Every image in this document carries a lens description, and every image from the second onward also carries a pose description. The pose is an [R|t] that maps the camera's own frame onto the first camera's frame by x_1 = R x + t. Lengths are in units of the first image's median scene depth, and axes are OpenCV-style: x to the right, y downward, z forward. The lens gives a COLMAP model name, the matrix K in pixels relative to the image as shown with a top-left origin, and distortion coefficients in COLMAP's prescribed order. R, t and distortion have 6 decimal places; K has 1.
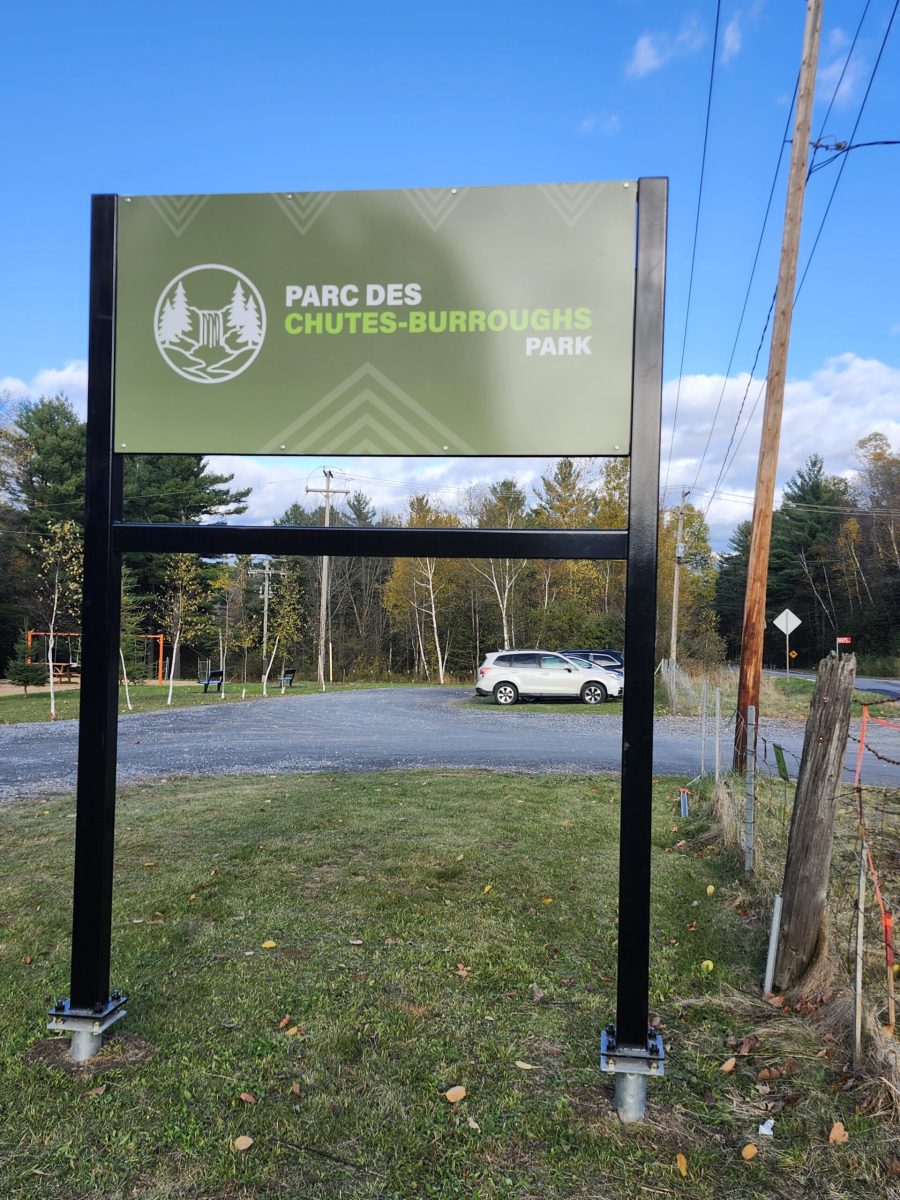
lens RADIAL K [[991.0, 0, 451.9], [0, 991.0, 598.1], [0, 0, 1]] dist [-0.002001, 0.000541]
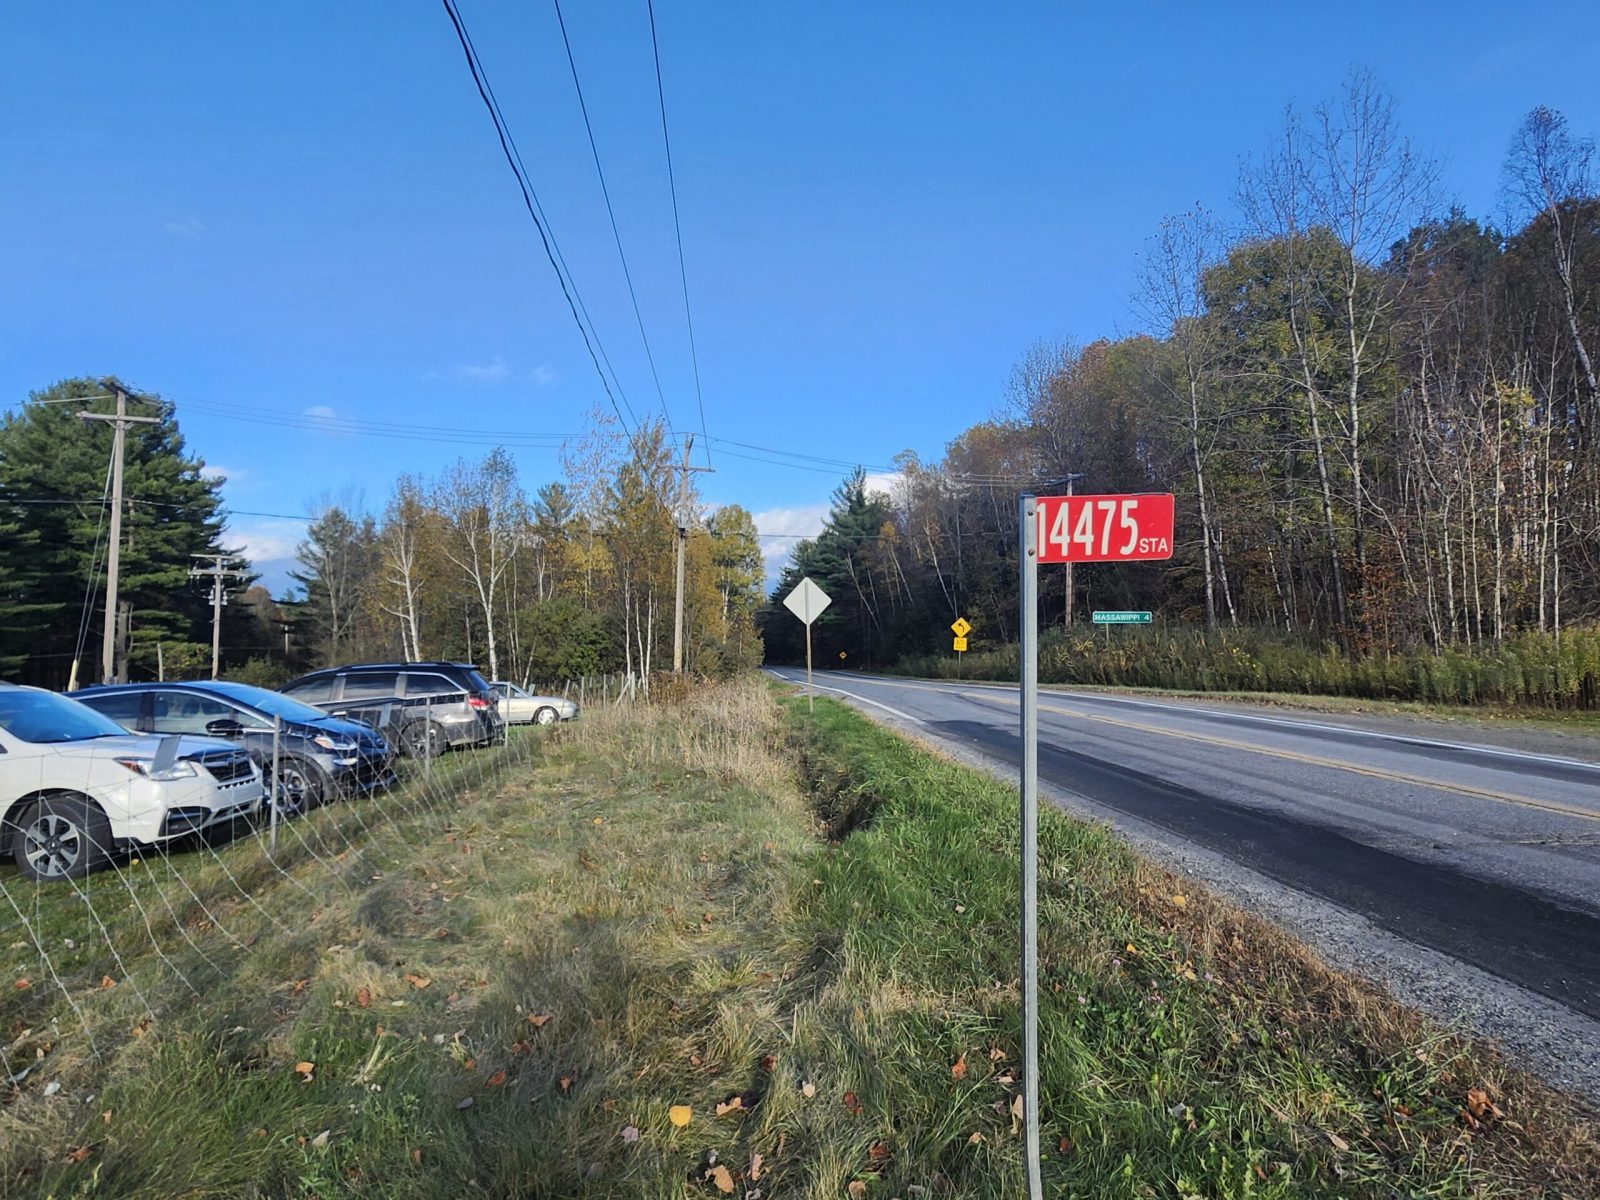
lens RADIAL K [[642.1, 0, 799.1], [0, 642.1, 603.1], [0, 0, 1]] dist [0.000799, 0.000044]
pose [[0.968662, -0.011198, 0.248132, 0.156277], [0.017896, 0.999533, -0.024757, 0.021735], [-0.247739, 0.028422, 0.968410, 0.416183]]
